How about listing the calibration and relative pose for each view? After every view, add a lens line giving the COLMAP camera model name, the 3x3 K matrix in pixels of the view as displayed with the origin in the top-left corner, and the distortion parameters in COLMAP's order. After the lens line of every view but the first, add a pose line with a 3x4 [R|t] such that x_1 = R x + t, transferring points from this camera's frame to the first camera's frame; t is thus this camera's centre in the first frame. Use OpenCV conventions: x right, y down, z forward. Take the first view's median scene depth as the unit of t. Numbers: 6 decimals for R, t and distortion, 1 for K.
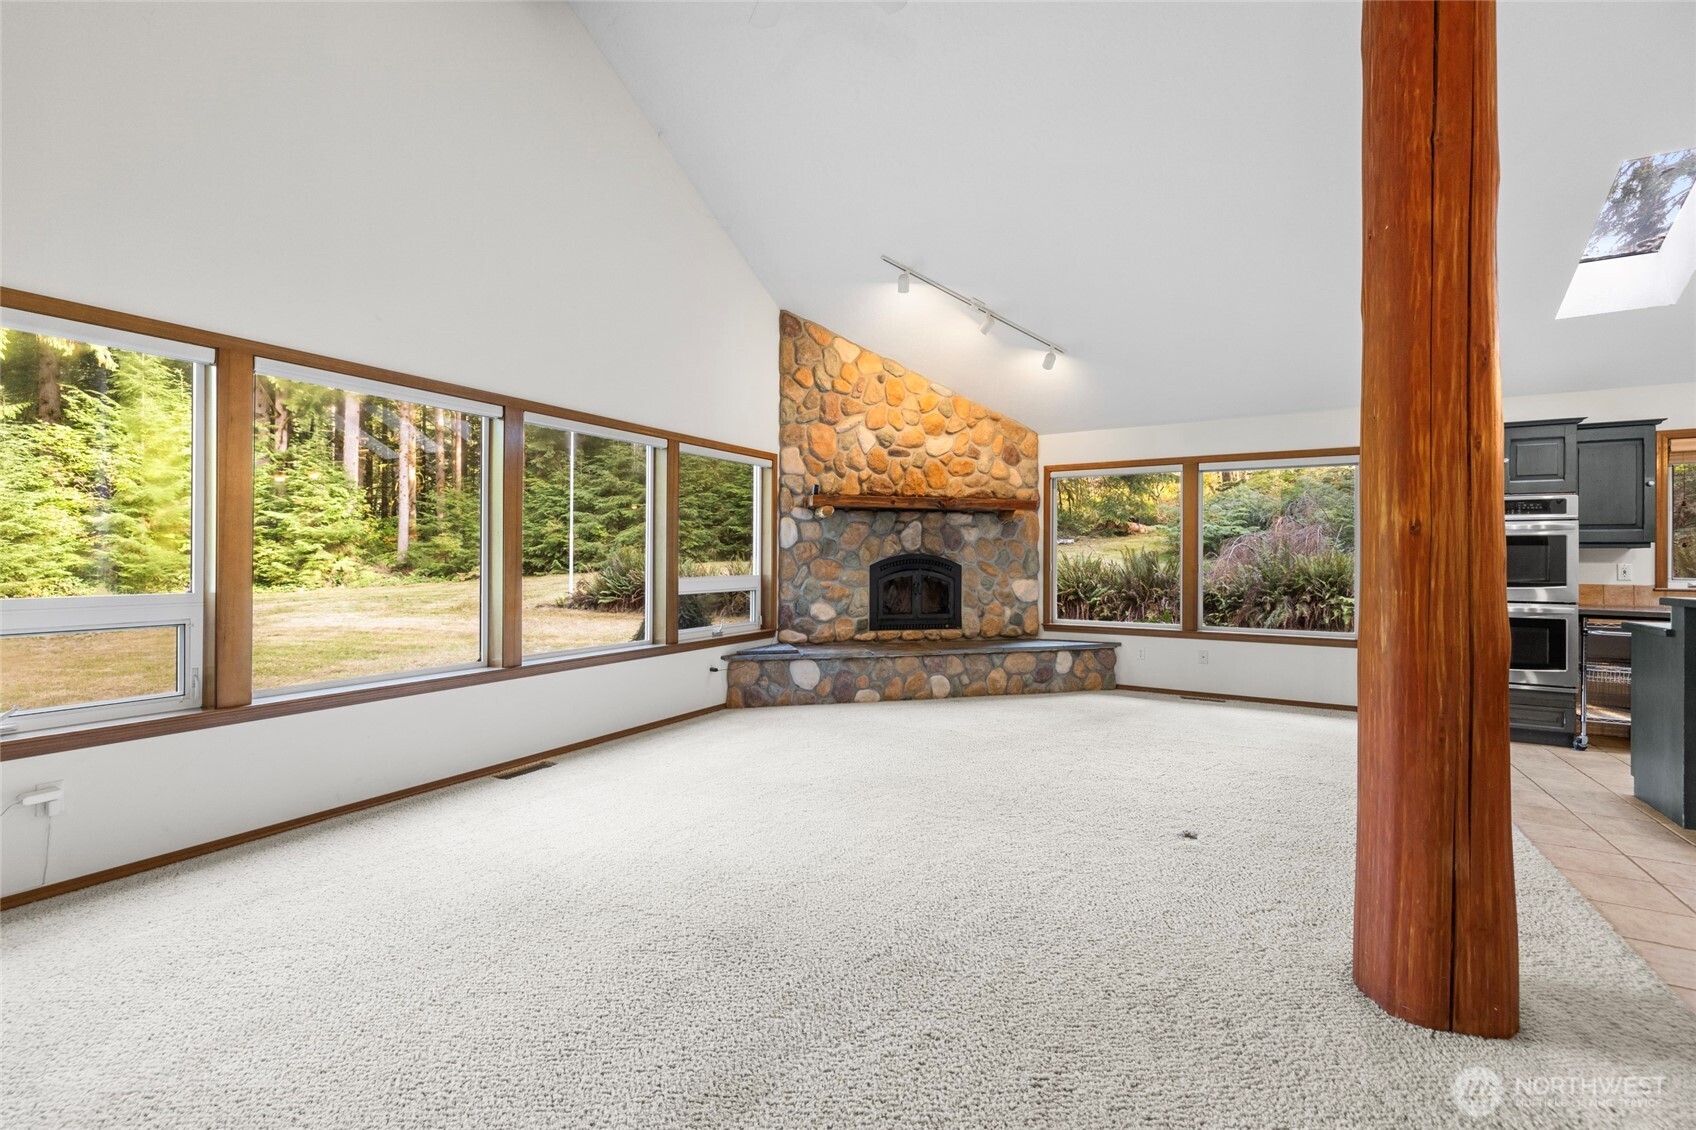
lens RADIAL K [[712.8, 0, 828.8], [0, 712.8, 558.8], [0, 0, 1]] dist [-0.000120, -0.001136]
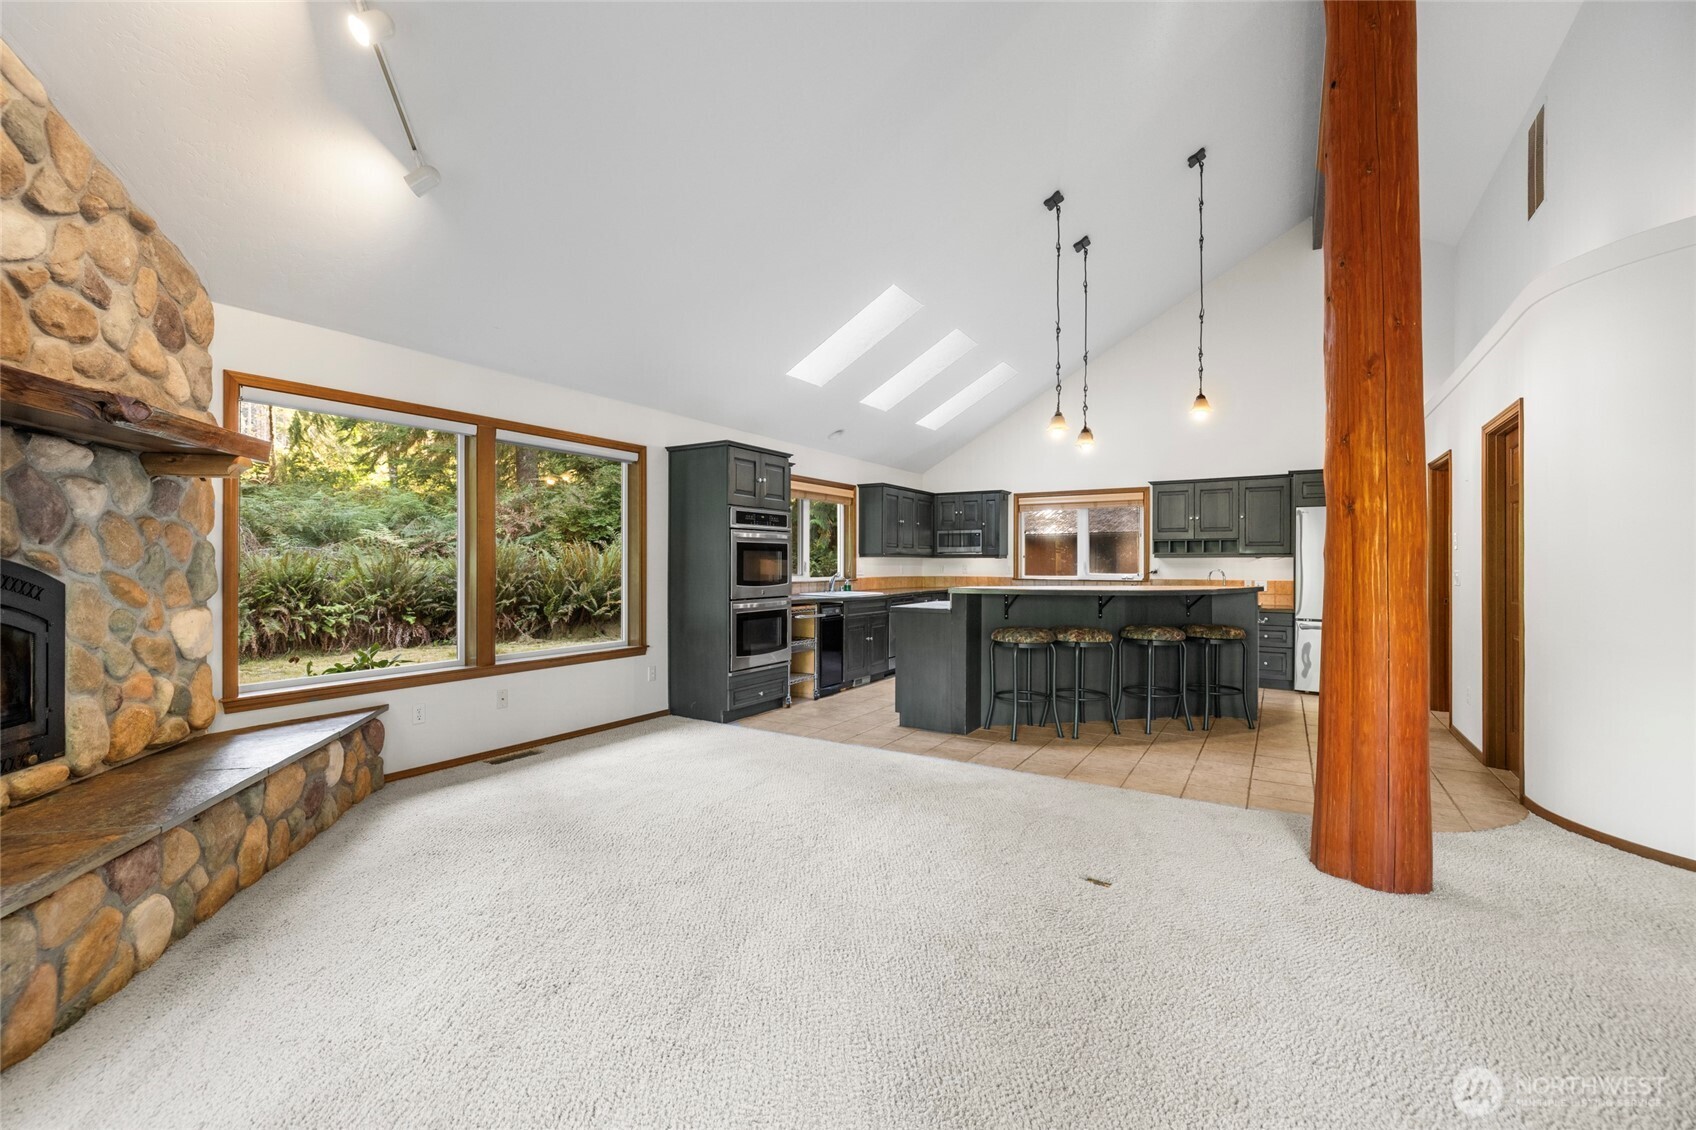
lens RADIAL K [[712.8, 0, 838.0], [0, 712.8, 562.1], [0, 0, 1]] dist [-0.000120, -0.001136]
pose [[0.022255, -0.004574, 0.999742, -0.178394], [-0.000697, 0.999989, 0.004590, -0.004046], [-0.999752, -0.000799, 0.022252, 0.619916]]
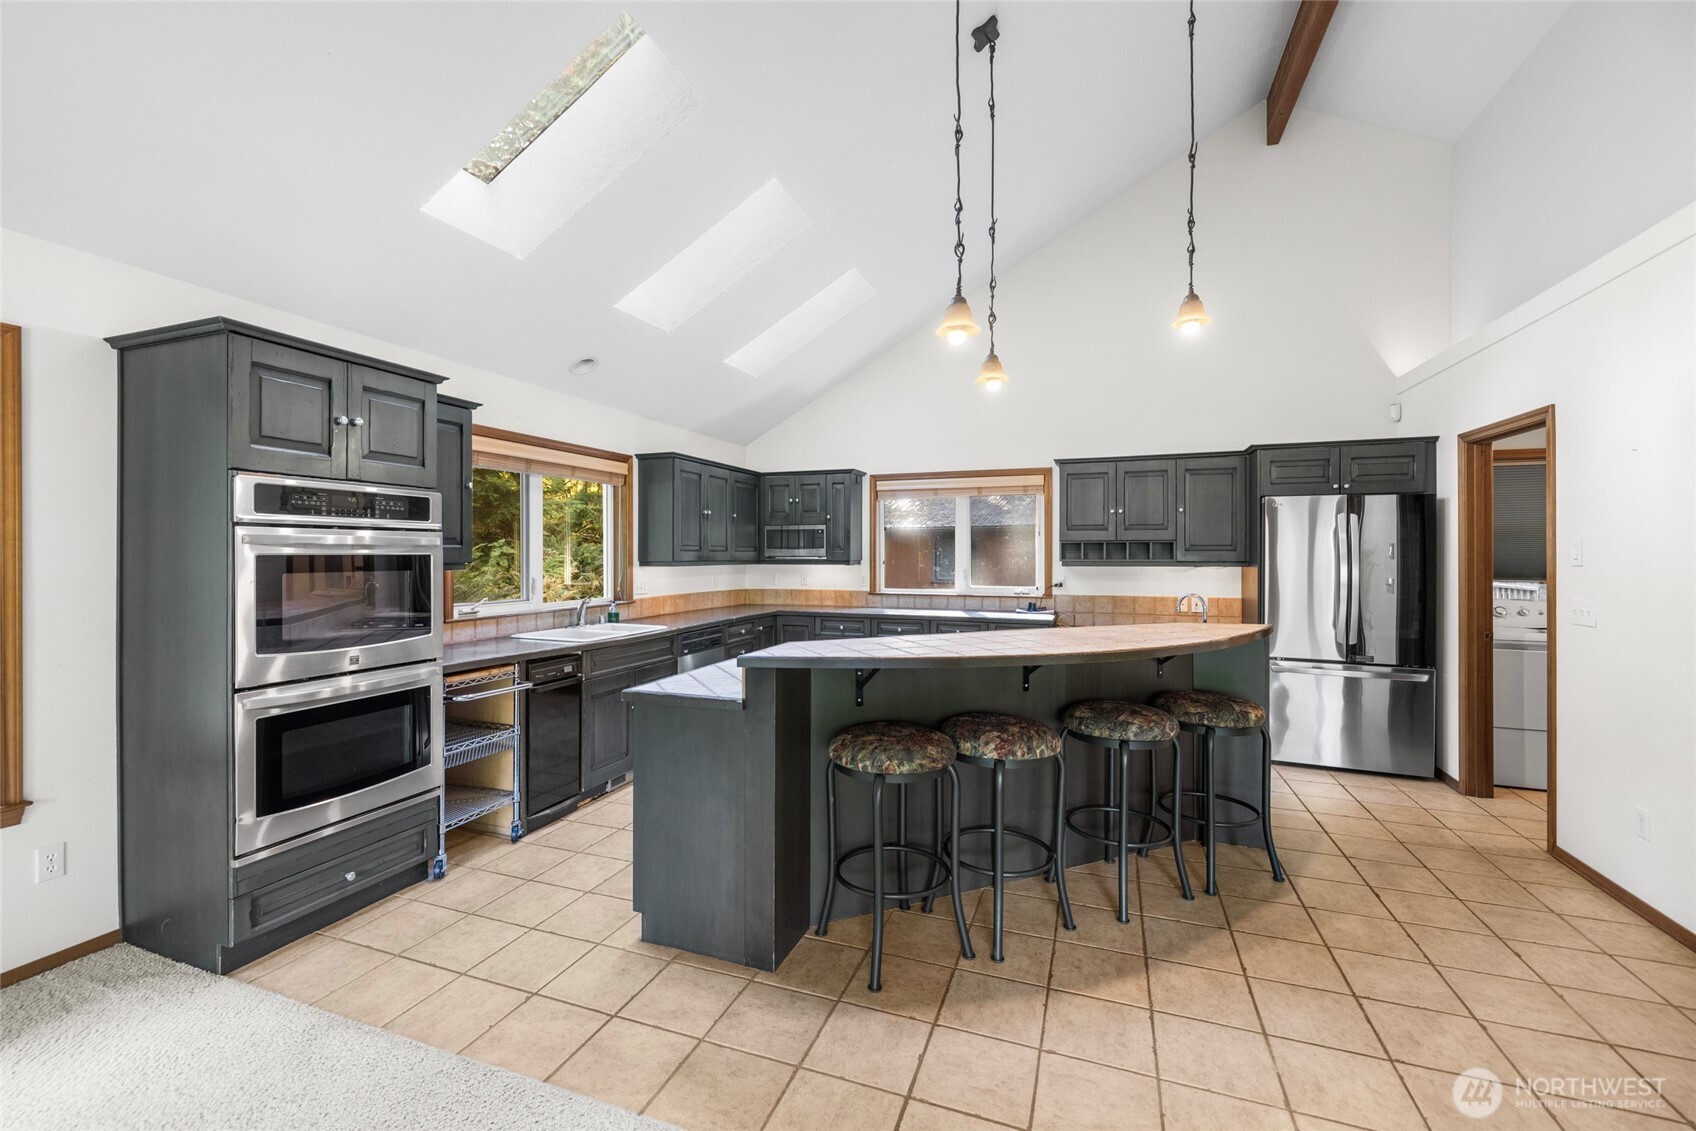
lens RADIAL K [[712.8, 0, 837.3], [0, 712.8, 557.9], [0, 0, 1]] dist [-0.000120, -0.001136]
pose [[-0.175965, -0.011042, 0.984334, 0.238986], [0.000961, 0.999935, 0.011389, -0.026043], [-0.984396, 0.002950, -0.175943, 0.530132]]
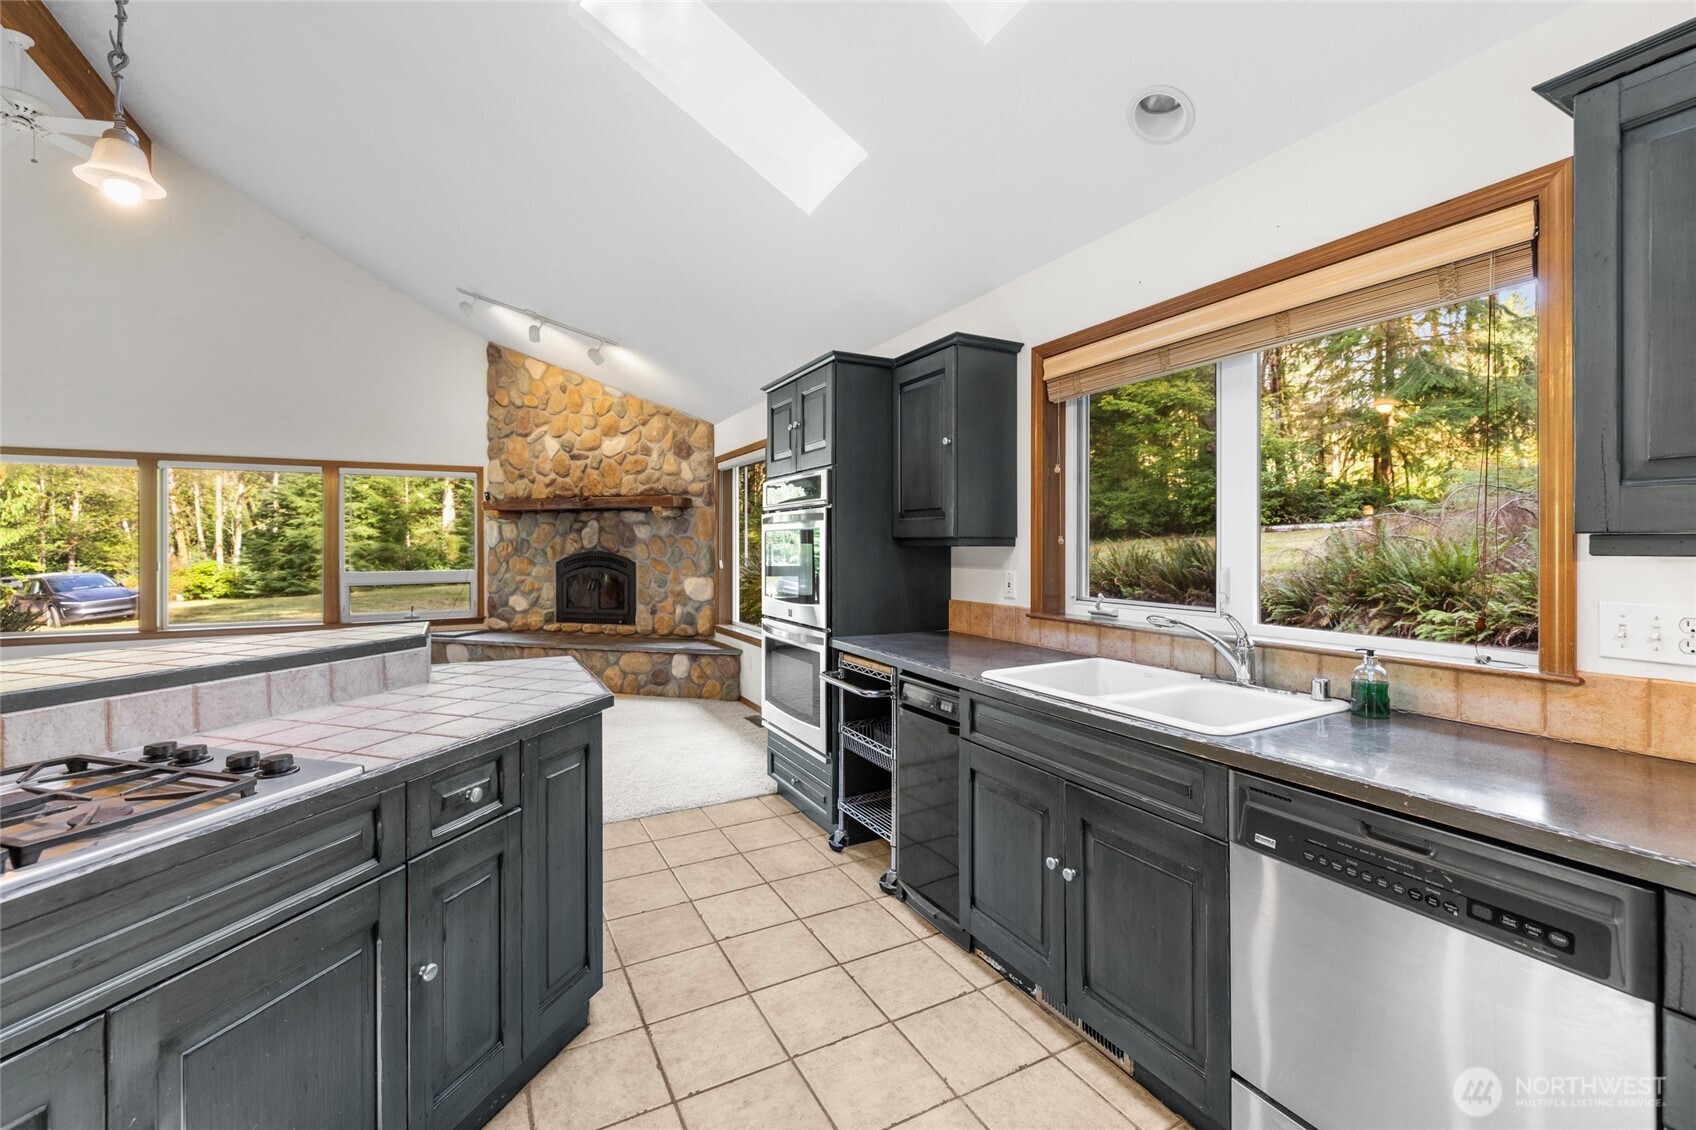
lens RADIAL K [[712.8, 0, 826.5], [0, 712.8, 543.8], [0, 0, 1]] dist [-0.000120, -0.001136]
pose [[0.846645, -0.007777, -0.532101, 0.993068], [0.005580, 0.999968, -0.005738, -0.010428], [0.532128, 0.001889, 0.846662, 0.302435]]
